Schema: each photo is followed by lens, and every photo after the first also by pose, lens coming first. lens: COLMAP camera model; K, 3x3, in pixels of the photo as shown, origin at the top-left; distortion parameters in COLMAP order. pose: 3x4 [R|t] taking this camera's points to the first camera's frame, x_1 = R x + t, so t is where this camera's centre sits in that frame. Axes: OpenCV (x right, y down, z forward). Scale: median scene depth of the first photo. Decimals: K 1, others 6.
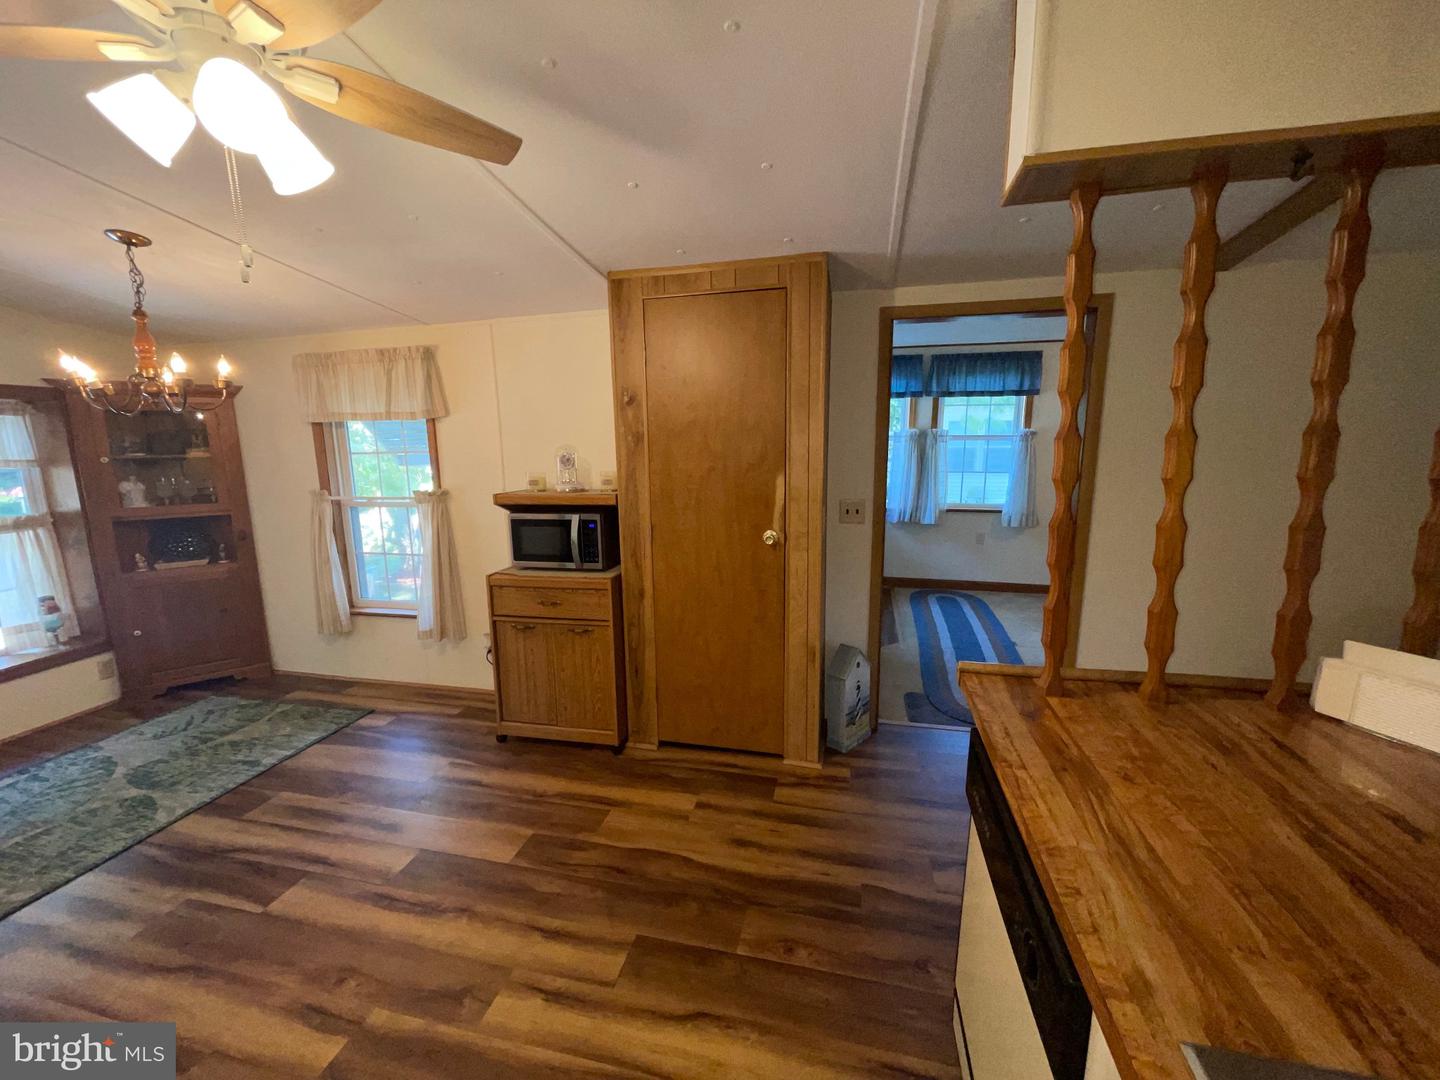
lens RADIAL K [[578.8, 0, 713.2], [0, 578.8, 541.1], [0, 0, 1]] dist [-0.000234, -0.000746]
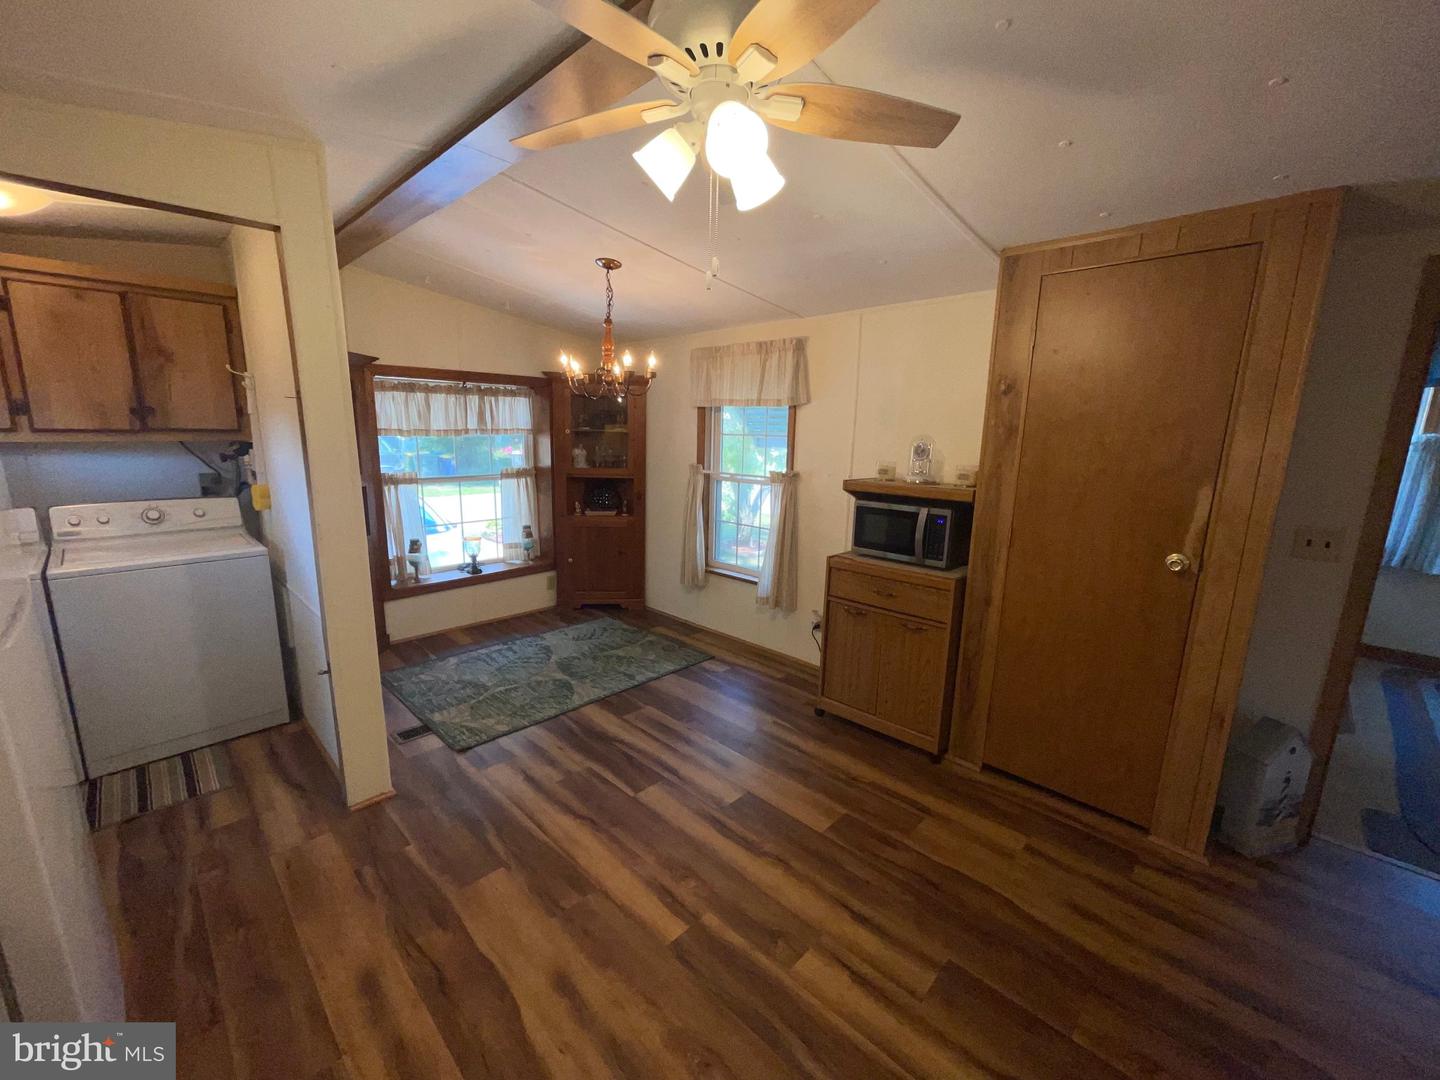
lens RADIAL K [[578.8, 0, 714.5], [0, 578.8, 540.6], [0, 0, 1]] dist [-0.000234, -0.000746]
pose [[0.860009, 0.133416, -0.492528, -0.059034], [-0.123961, 0.990925, 0.051974, 0.001321], [0.494993, 0.016356, 0.868743, -0.012654]]
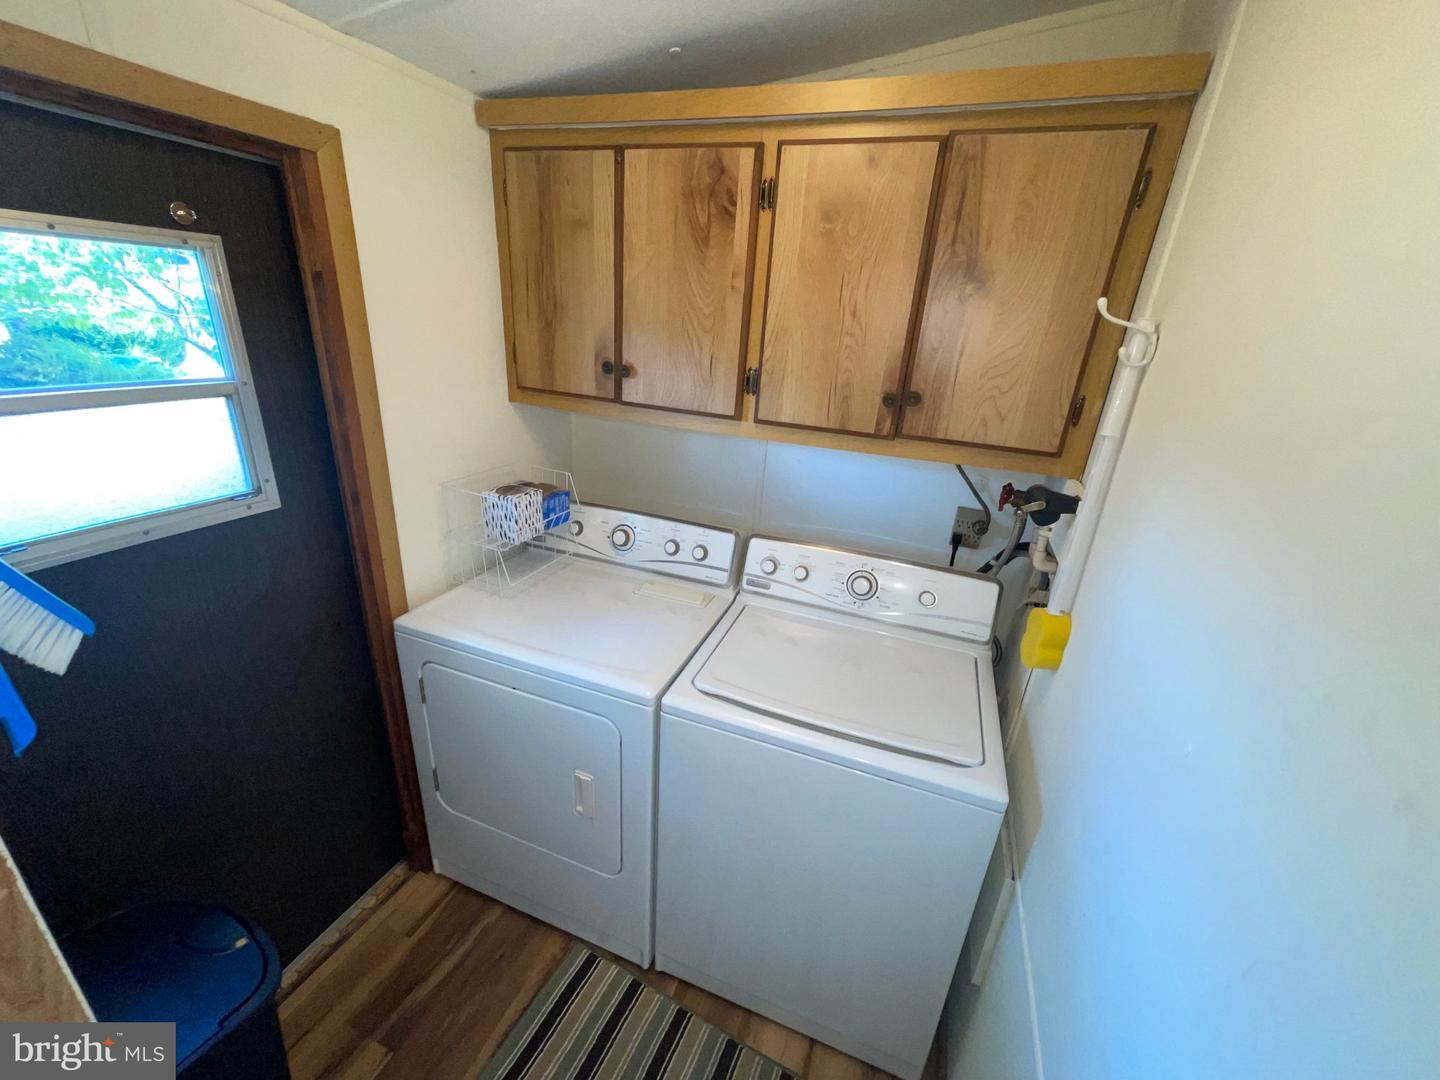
lens RADIAL K [[578.8, 0, 715.7], [0, 578.8, 538.6], [0, 0, 1]] dist [-0.000234, -0.000746]
pose [[-0.132010, 0.365507, -0.921400, -0.919304], [-0.229629, 0.892973, 0.387130, -0.096307], [0.964284, 0.262685, -0.033951, 0.260043]]
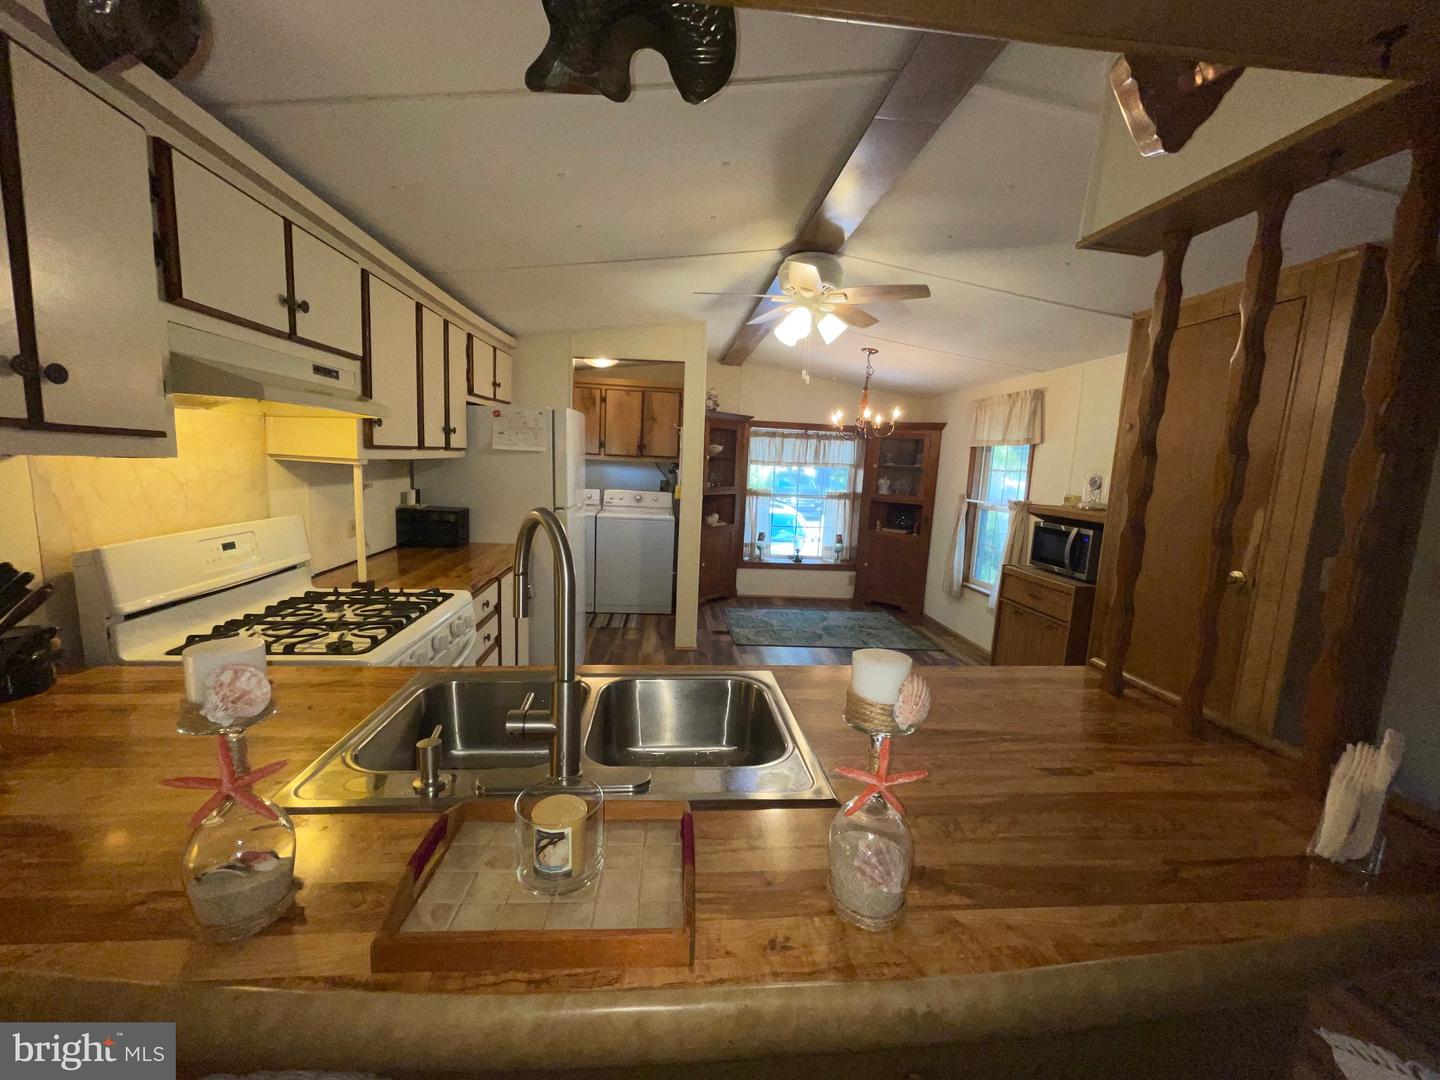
lens RADIAL K [[578.8, 0, 716.0], [0, 578.8, 540.0], [0, 0, 1]] dist [-0.000234, -0.000746]
pose [[0.318041, 0.163367, -0.933895, 0.635188], [-0.215360, 0.971741, 0.096646, 0.020572], [0.923293, 0.170386, 0.344237, -0.045609]]
